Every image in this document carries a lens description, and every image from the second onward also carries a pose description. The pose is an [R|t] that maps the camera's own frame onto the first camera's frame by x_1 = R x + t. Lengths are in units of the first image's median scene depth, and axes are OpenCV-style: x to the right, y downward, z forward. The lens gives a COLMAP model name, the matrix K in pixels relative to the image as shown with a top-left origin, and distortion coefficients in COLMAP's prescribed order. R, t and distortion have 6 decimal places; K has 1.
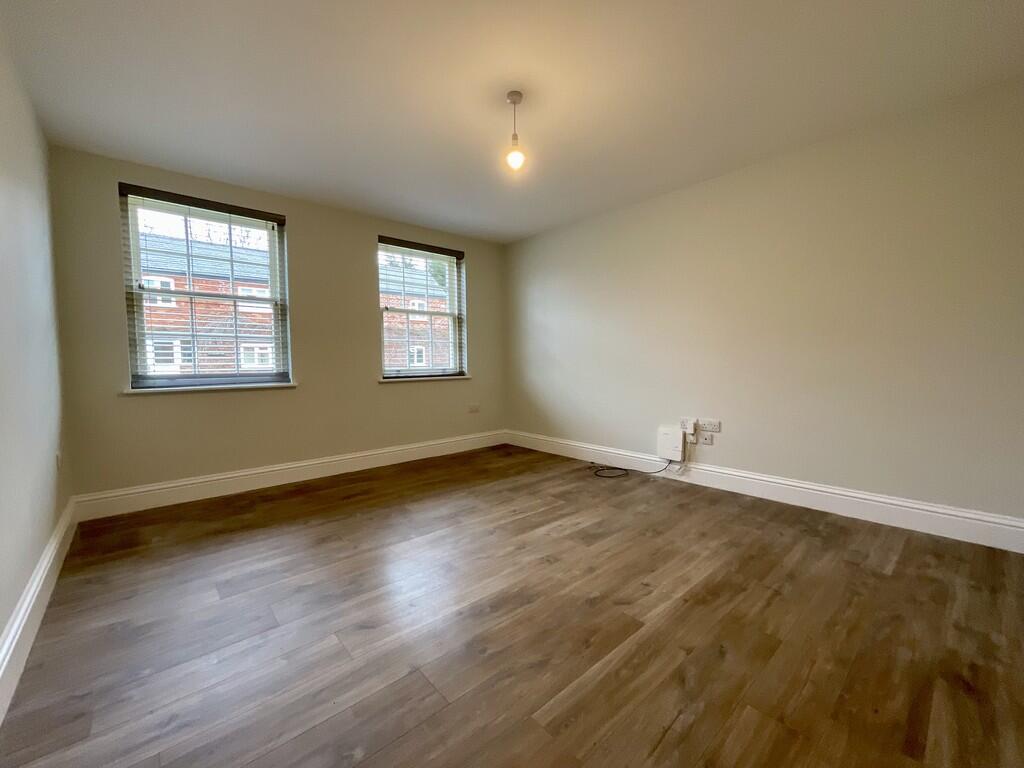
lens RADIAL K [[414.5, 0, 511.2], [0, 414.5, 411.6], [0, 0, 1]] dist [-0.000933, -0.000095]
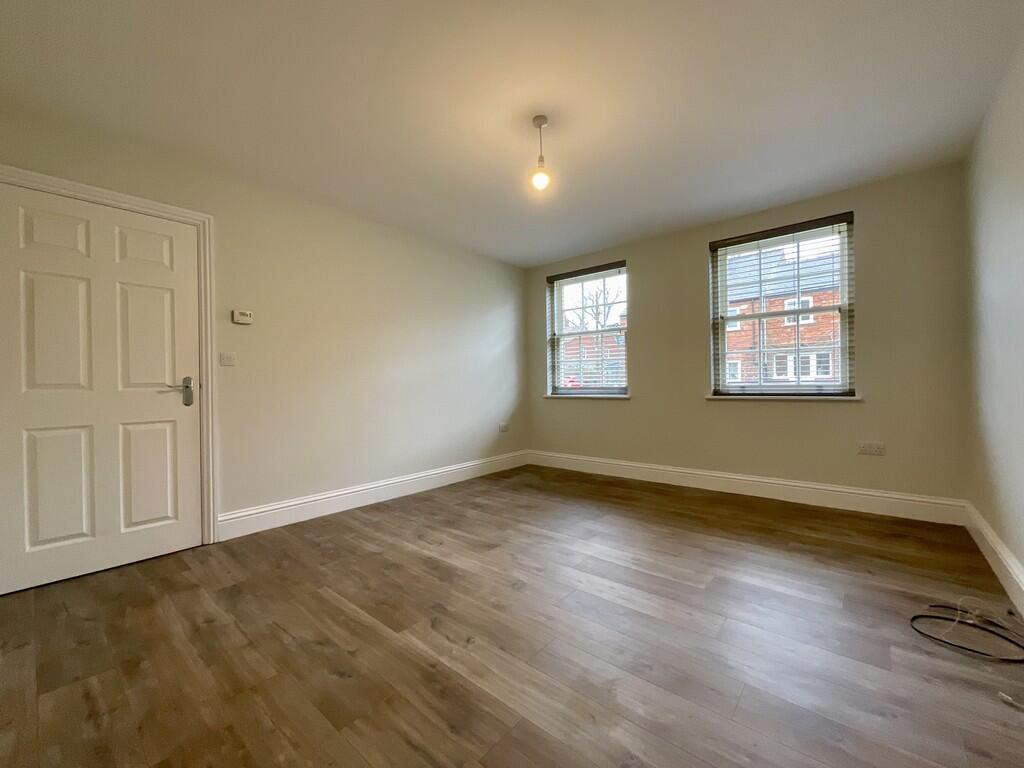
lens RADIAL K [[421.0, 0, 512.0], [0, 421.0, 384.0], [0, 0, 1]] dist [-0.000362, 0.000405]
pose [[0.124214, 0.009916, -0.992206, 0.715696], [-0.103449, 0.994630, -0.003010, -0.069075], [0.986848, 0.103017, 0.124573, 0.555264]]
